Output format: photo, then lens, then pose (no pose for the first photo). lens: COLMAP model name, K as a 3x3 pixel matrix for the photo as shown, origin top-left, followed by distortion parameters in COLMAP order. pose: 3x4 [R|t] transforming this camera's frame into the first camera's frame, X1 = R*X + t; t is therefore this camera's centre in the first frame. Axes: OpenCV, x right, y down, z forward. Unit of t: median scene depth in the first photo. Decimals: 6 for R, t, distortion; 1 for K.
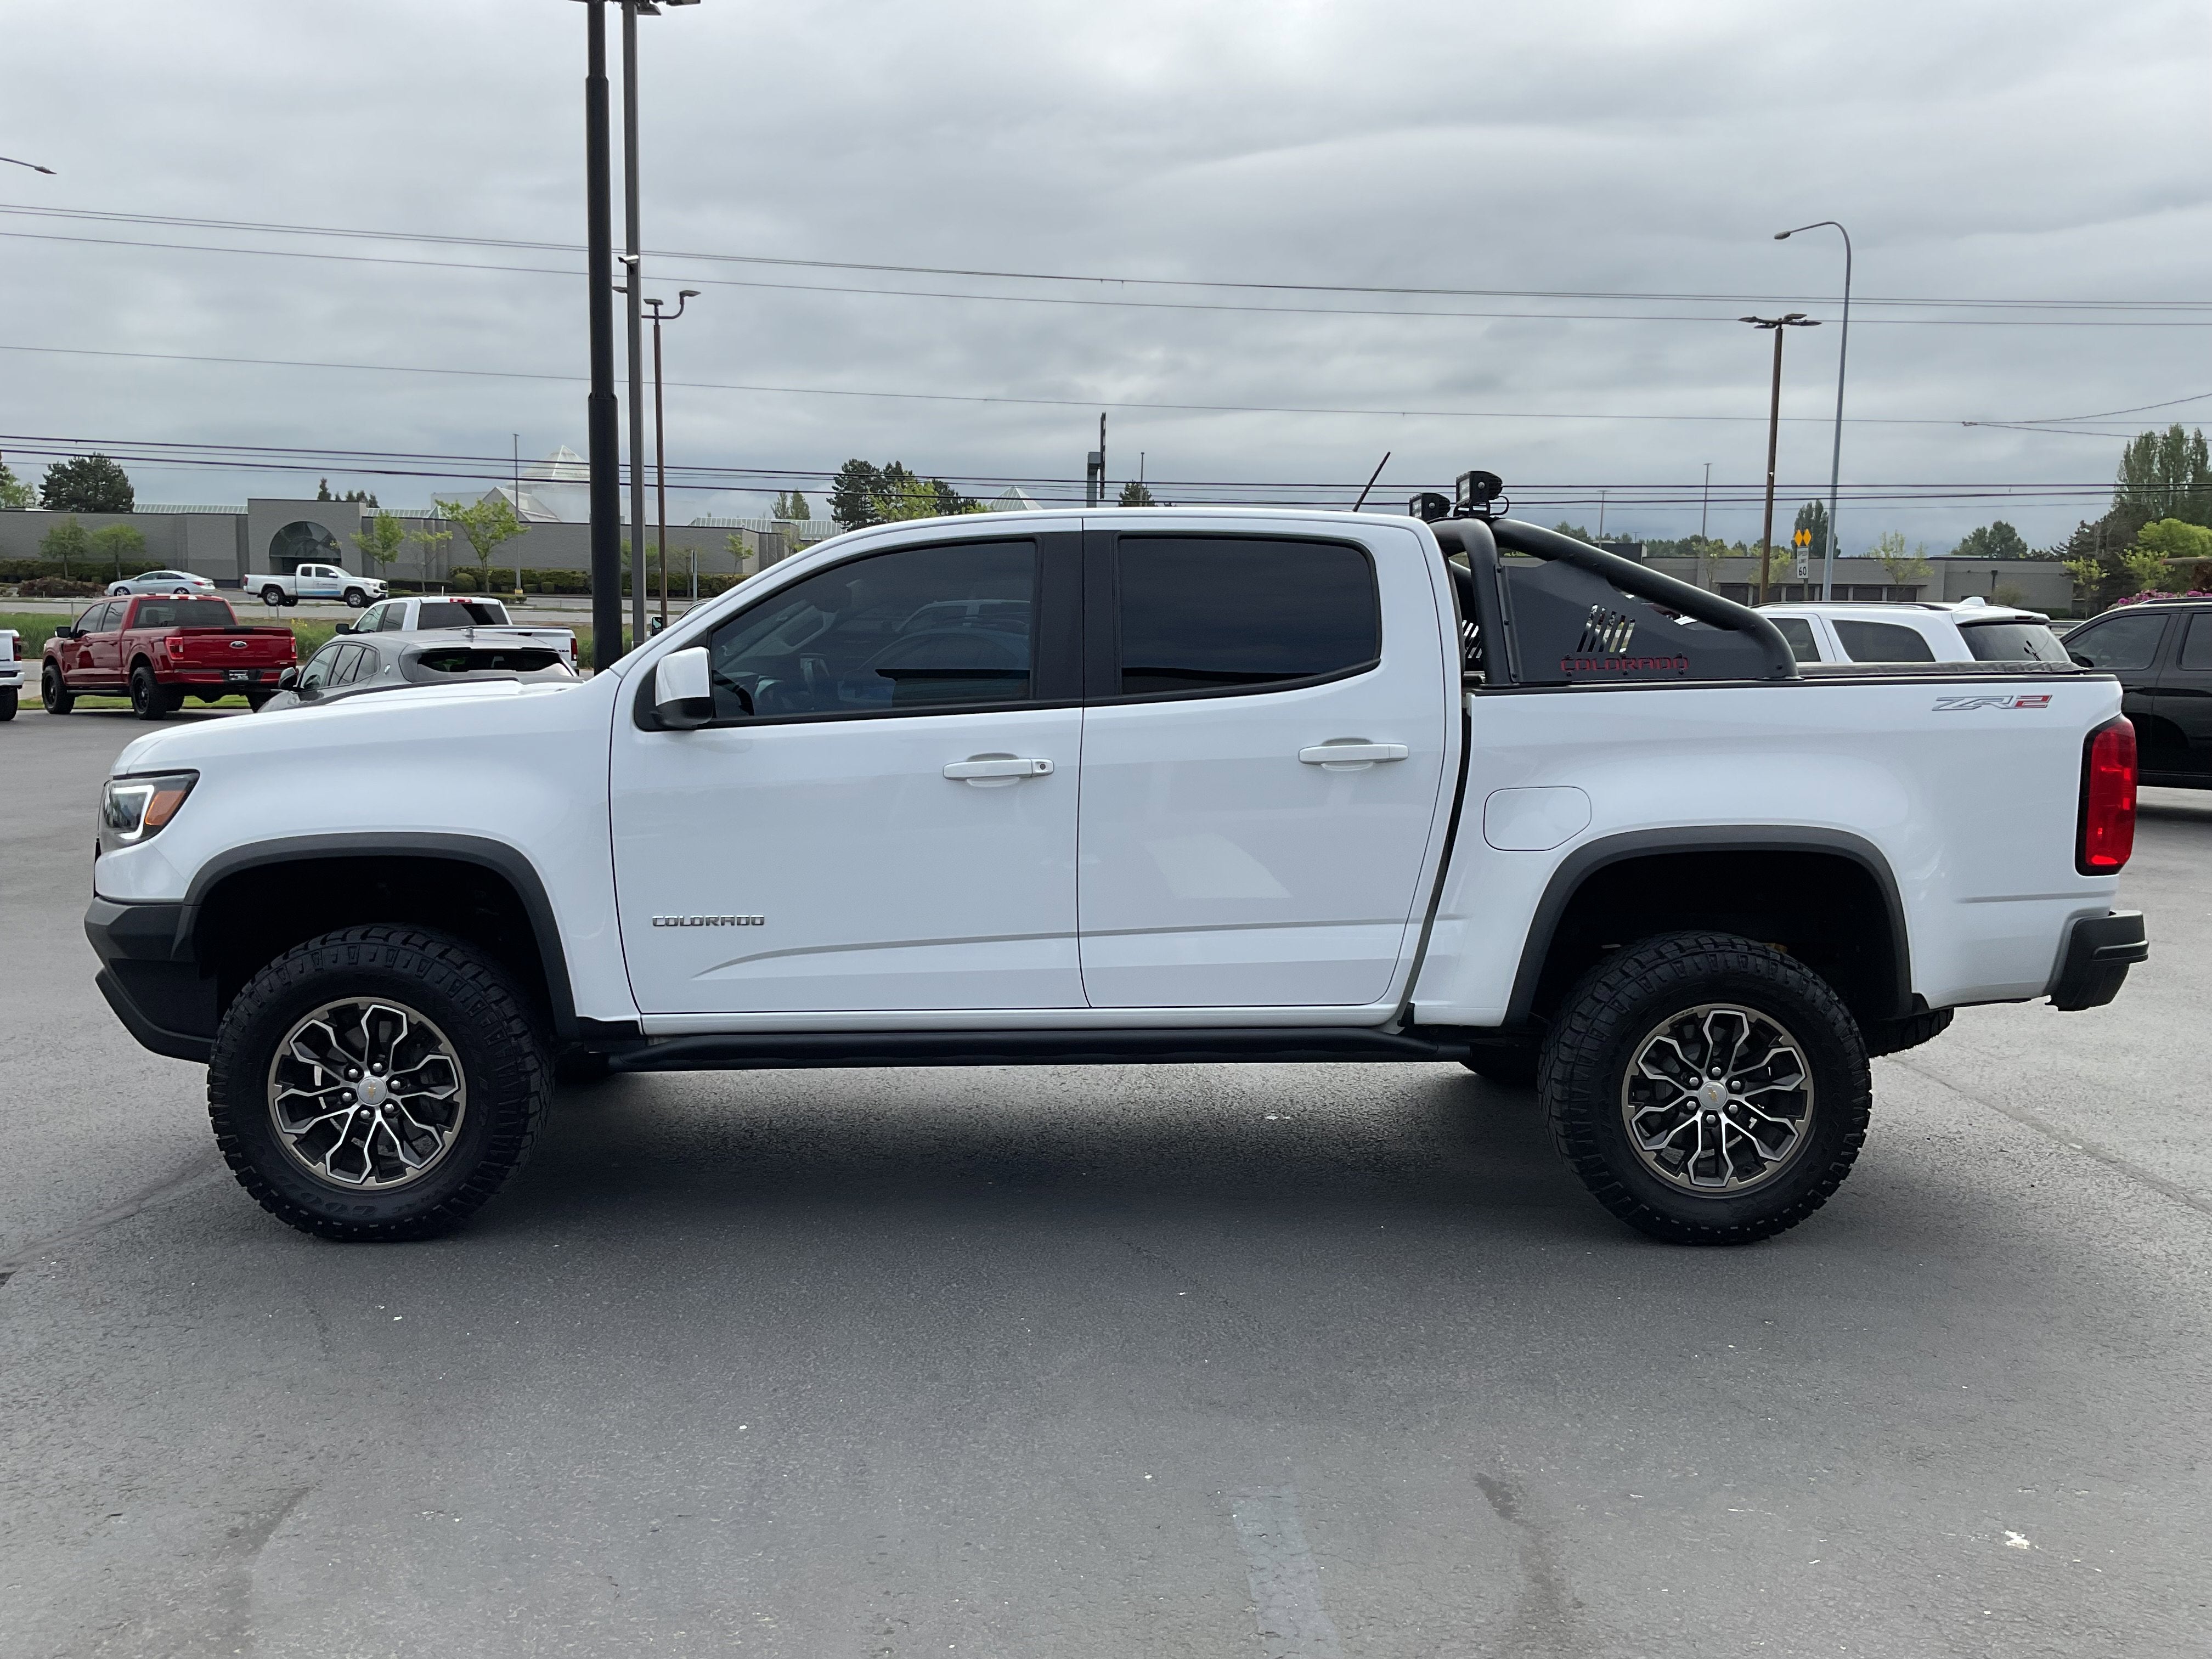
lens RADIAL K [[1861.7, 0, 1112.6], [0, 1861.7, 838.1], [0, 0, 1]] dist [0.023798, -0.048648]
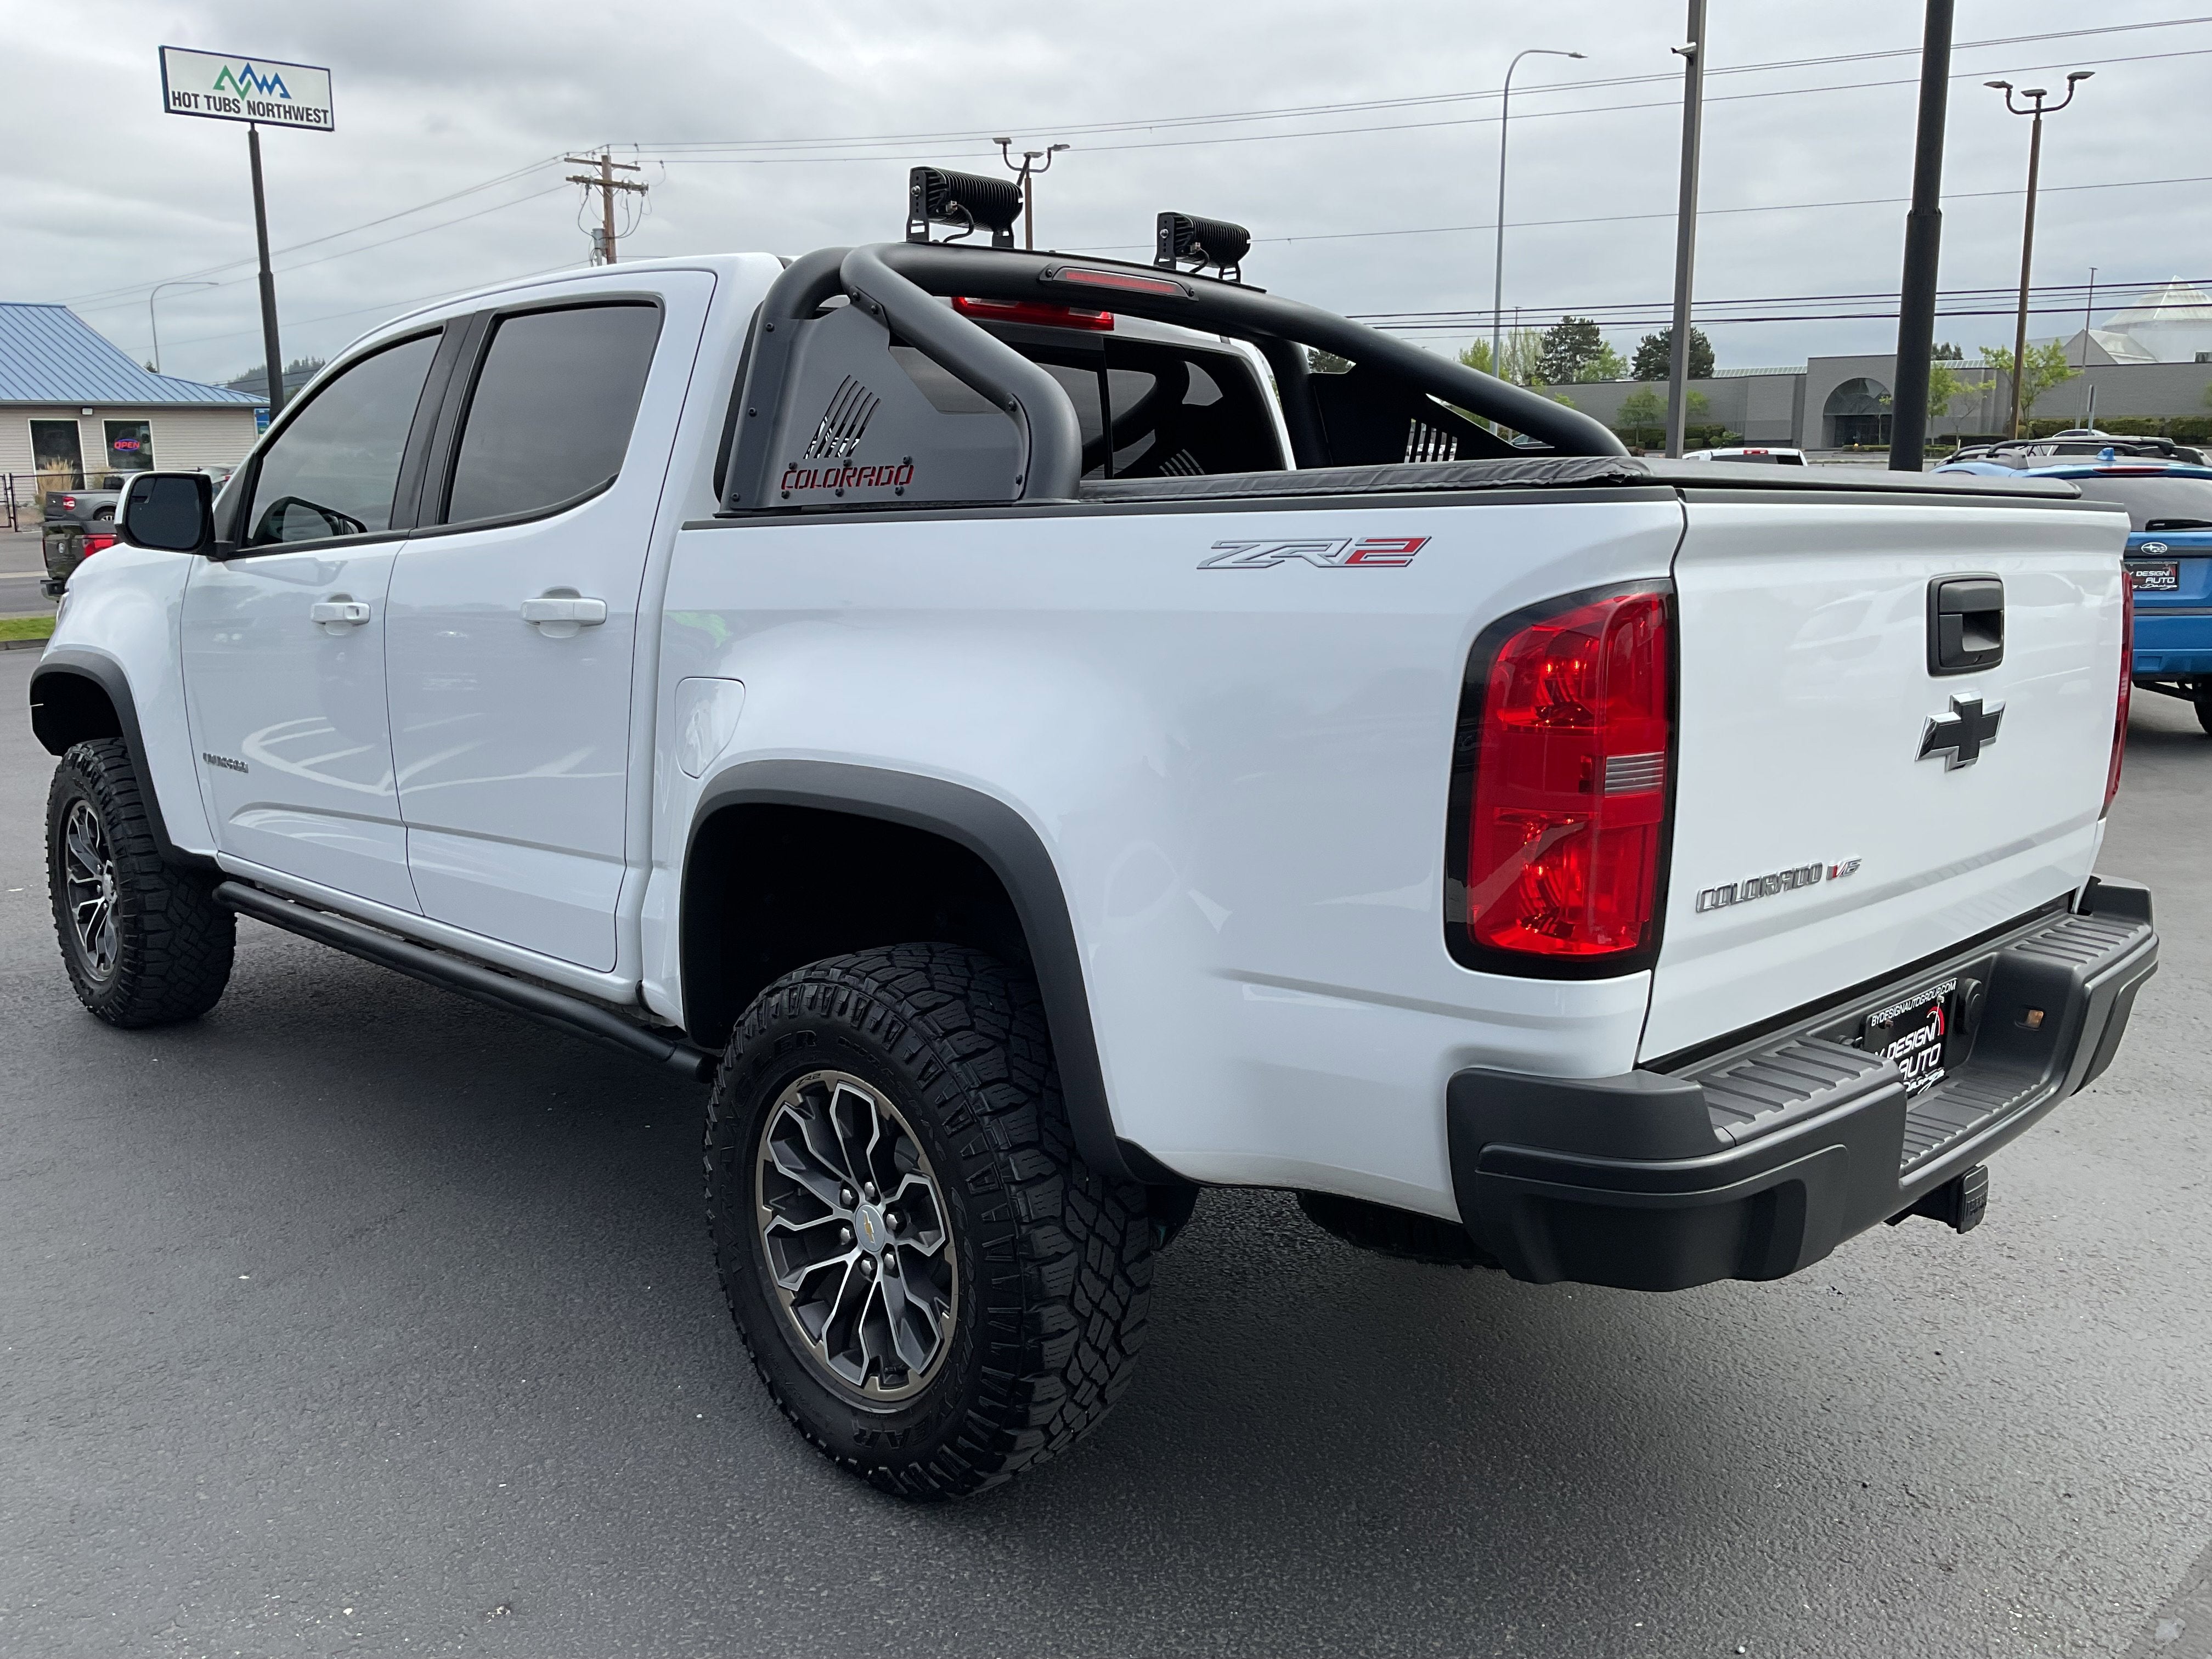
lens RADIAL K [[1861.7, 0, 1112.6], [0, 1861.7, 838.1], [0, 0, 1]] dist [0.023798, -0.048648]
pose [[0.687127, 0.123872, -0.715900, 0.123317], [-0.071270, 0.992098, 0.103256, -0.007592], [0.723033, -0.019928, 0.690526, 0.104694]]
